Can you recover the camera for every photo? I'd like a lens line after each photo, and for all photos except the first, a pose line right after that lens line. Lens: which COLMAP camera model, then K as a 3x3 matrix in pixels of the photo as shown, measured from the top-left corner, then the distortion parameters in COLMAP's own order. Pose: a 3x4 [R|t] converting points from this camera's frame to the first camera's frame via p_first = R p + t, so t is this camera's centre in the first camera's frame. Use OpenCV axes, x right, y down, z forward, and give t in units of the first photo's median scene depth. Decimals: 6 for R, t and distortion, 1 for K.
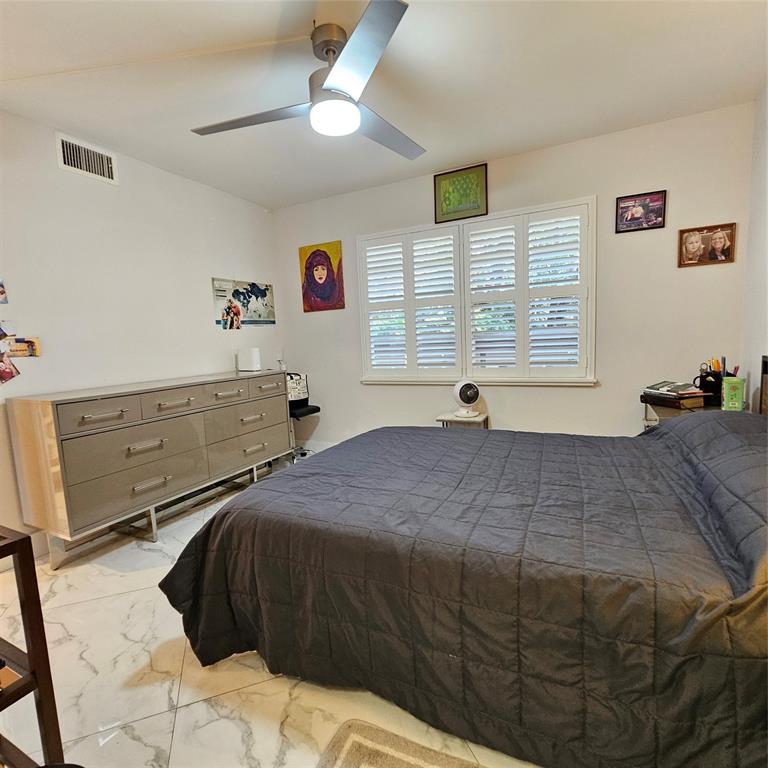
lens RADIAL K [[415.9, 0, 379.8], [0, 415.9, 383.9], [0, 0, 1]] dist [-0.004697, 0.003007]
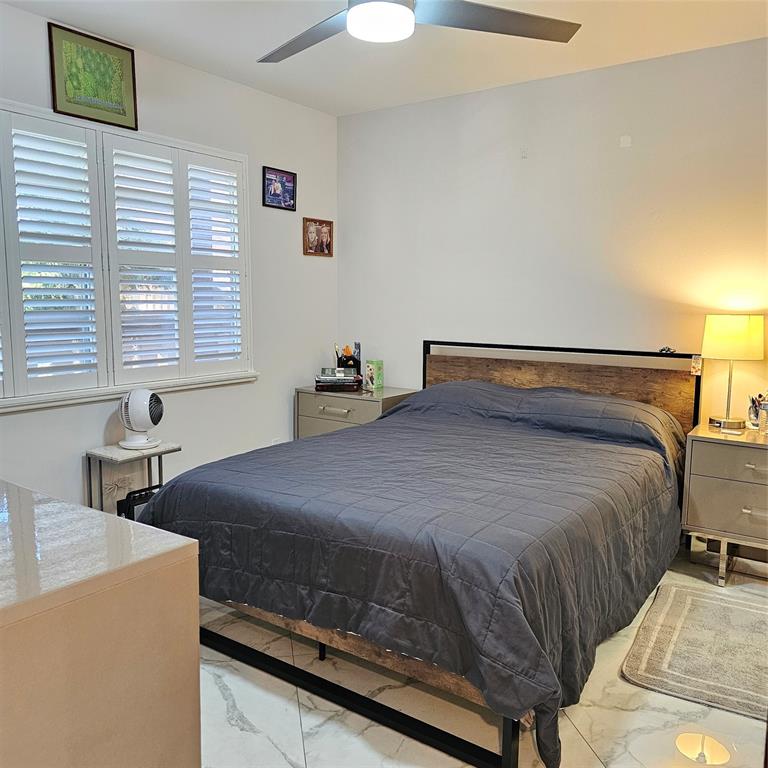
lens RADIAL K [[685.3, 0, 381.0], [0, 685.3, 384.1], [0, 0, 1]] dist [0.007207, -0.018356]
pose [[0.157911, -0.068204, 0.985095, -0.871539], [0.106375, 0.992981, 0.051698, -0.038560], [-0.981707, 0.096626, 0.164058, 0.574652]]
